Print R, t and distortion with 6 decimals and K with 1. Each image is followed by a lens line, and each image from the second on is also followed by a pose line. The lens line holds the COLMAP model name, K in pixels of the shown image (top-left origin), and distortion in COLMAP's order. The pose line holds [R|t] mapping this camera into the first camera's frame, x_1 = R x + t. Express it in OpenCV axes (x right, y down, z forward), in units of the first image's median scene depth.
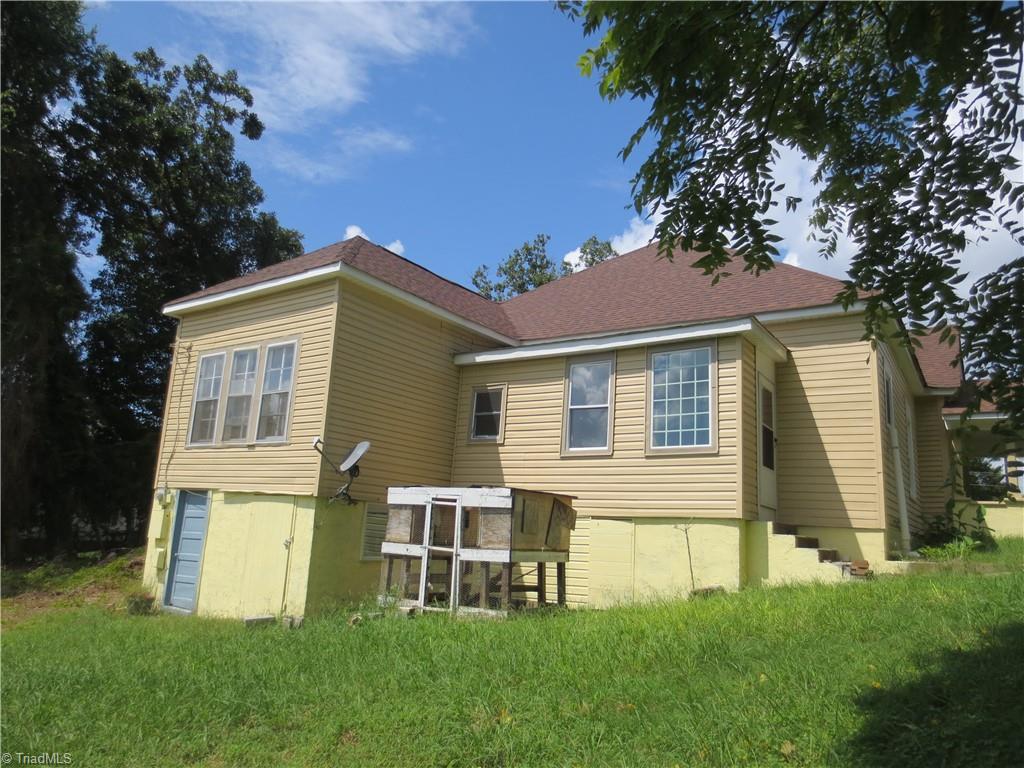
lens RADIAL K [[689.1, 0, 512.0], [0, 689.1, 384.0], [0, 0, 1]] dist [-0.039224, 0.037108]
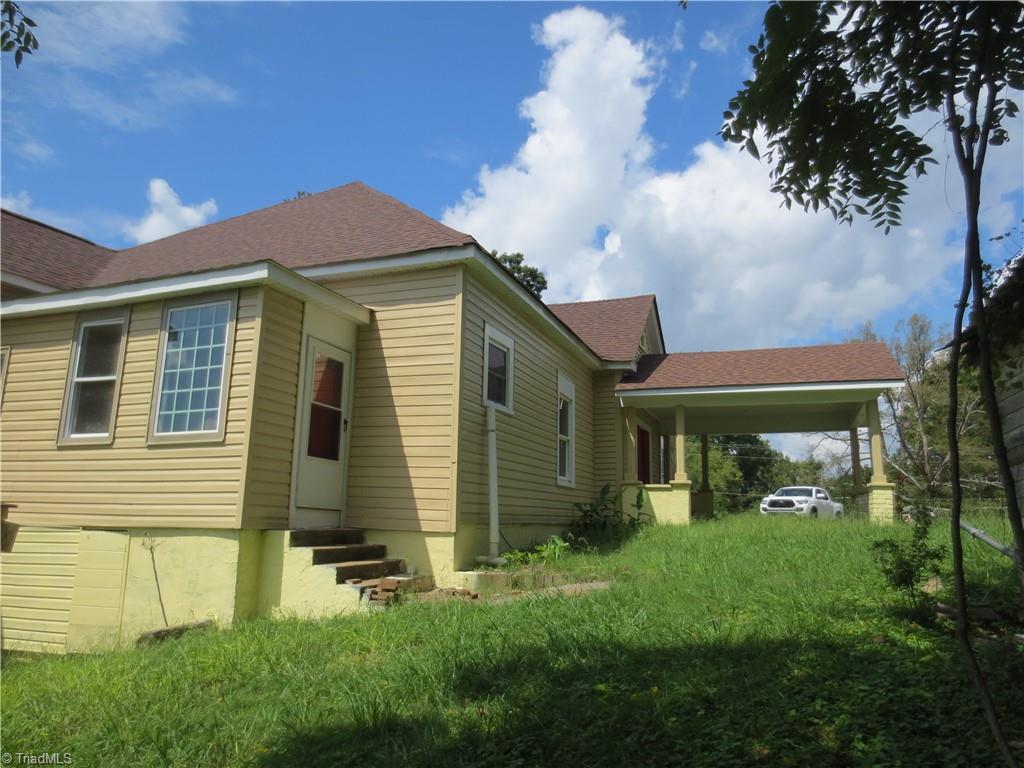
lens RADIAL K [[689.1, 0, 512.0], [0, 689.1, 384.0], [0, 0, 1]] dist [-0.039224, 0.037108]
pose [[0.975748, 0.003972, 0.218860, 0.407121], [-0.012214, 0.999266, 0.036320, 0.006210], [-0.218555, -0.038112, 0.975080, 0.186508]]
